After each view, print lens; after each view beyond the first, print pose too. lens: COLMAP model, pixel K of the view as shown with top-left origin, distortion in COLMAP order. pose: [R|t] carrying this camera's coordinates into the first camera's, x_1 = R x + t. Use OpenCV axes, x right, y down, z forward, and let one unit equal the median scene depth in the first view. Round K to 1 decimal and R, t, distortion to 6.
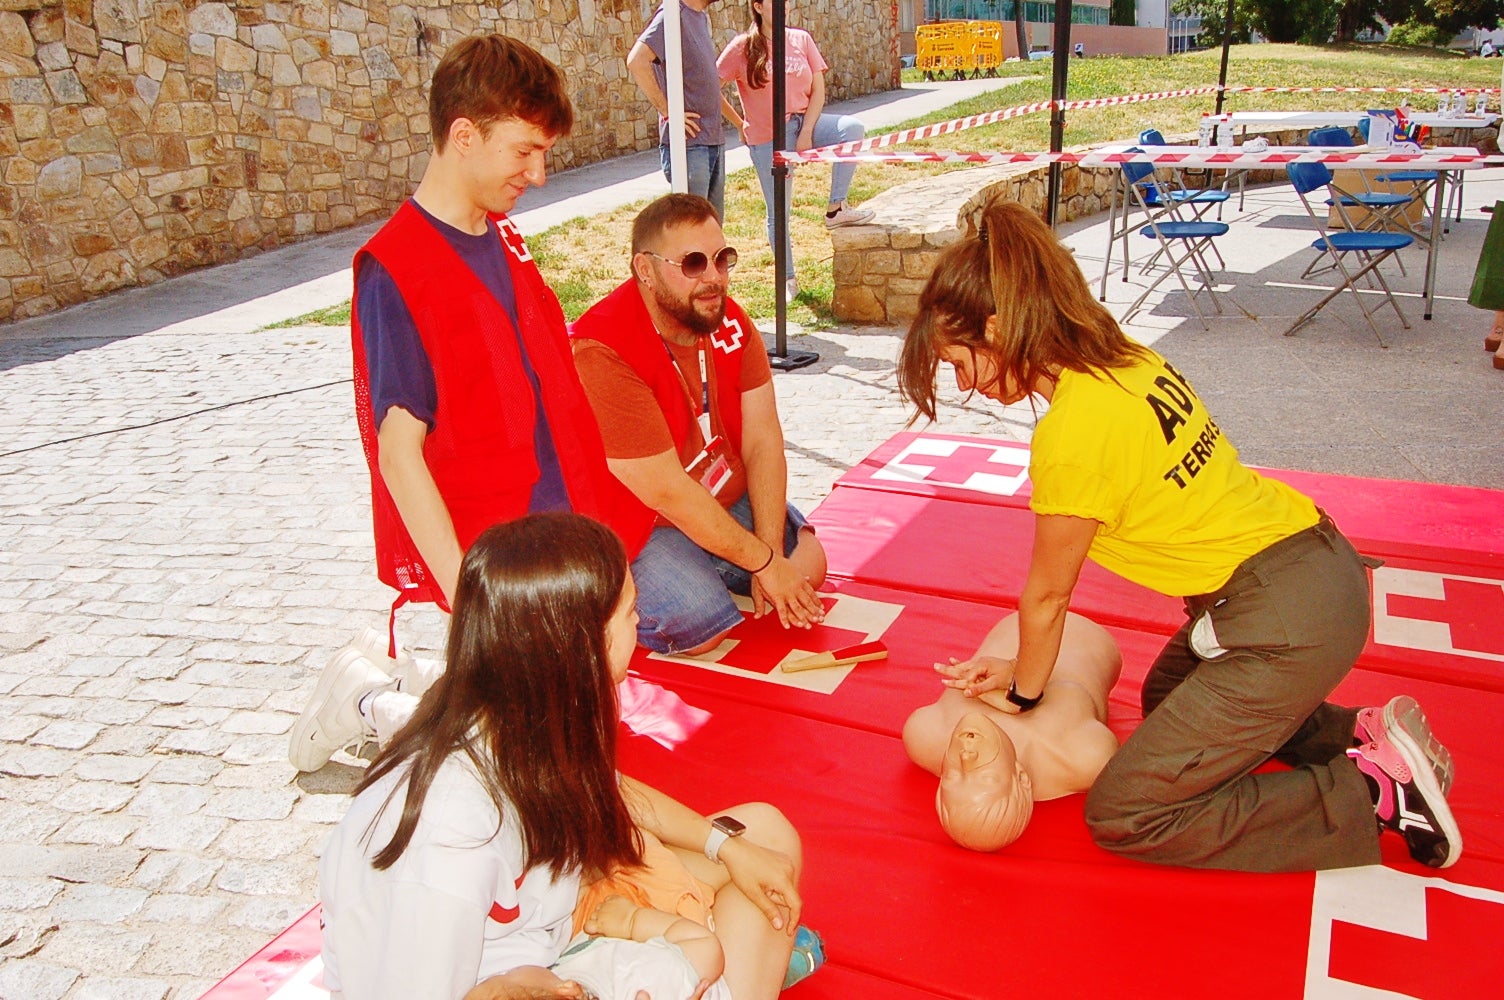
lens RADIAL K [[1192.8, 0, 752.0], [0, 1192.8, 500.0], [0, 0, 1]] dist [-0.079364, -0.002439]
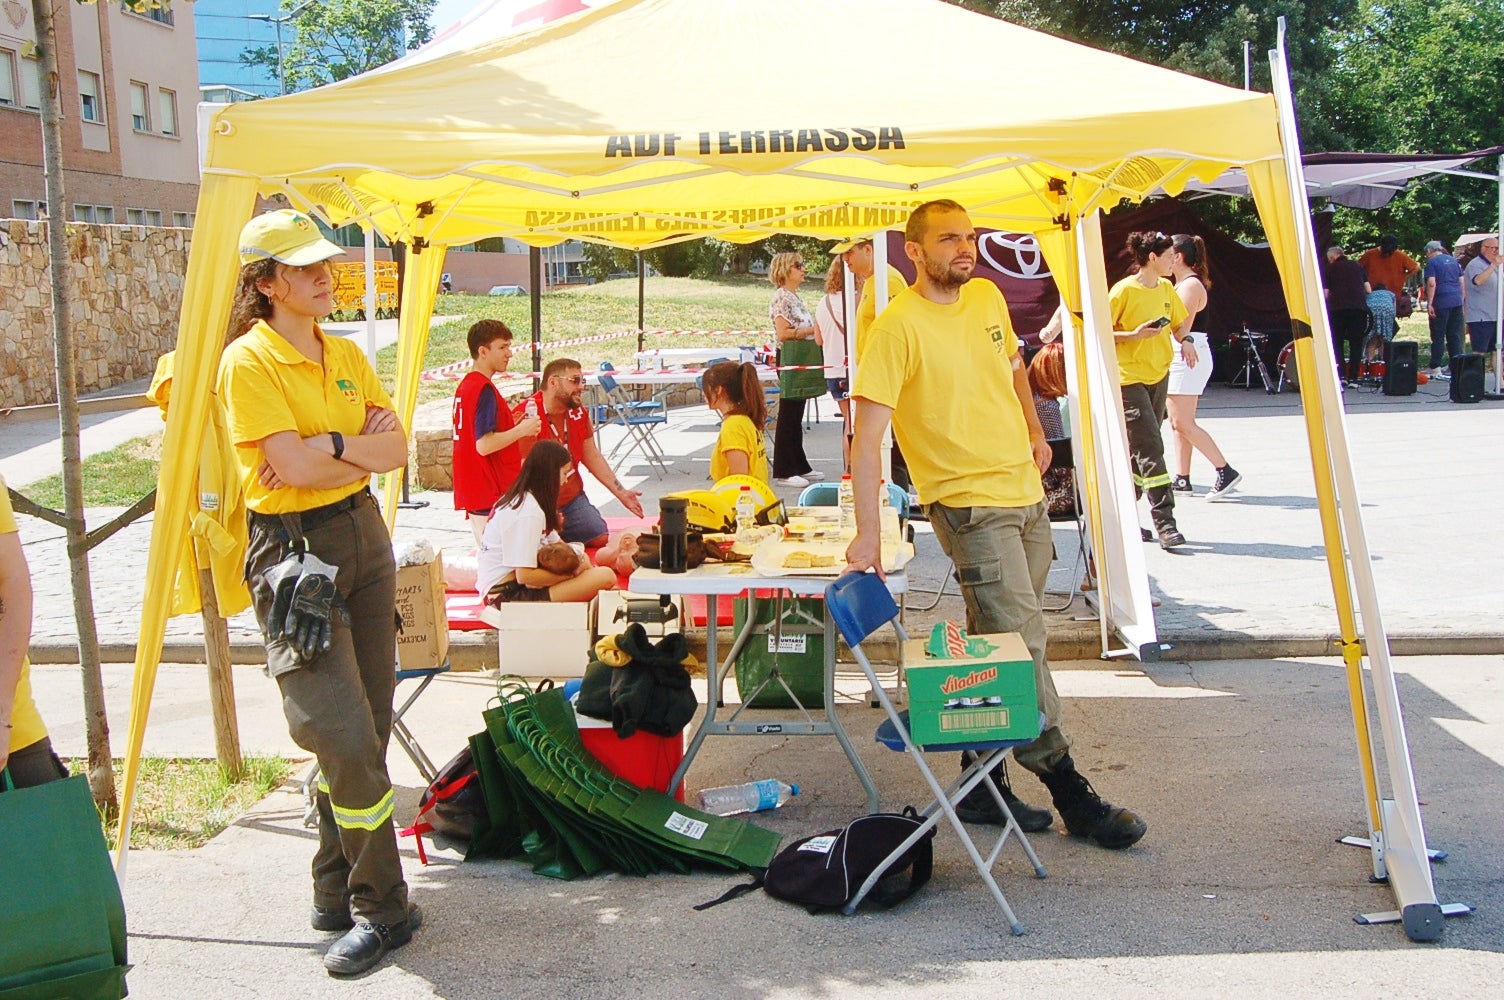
lens RADIAL K [[2084.8, 0, 752.0], [0, 2084.8, 500.0], [0, 0, 1]] dist [-0.054279, -0.031526]
pose [[0.902855, -0.024396, 0.429253, -0.367948], [0.129160, 0.967663, -0.216669, 0.262007], [-0.410086, 0.251063, 0.876810, -0.784687]]
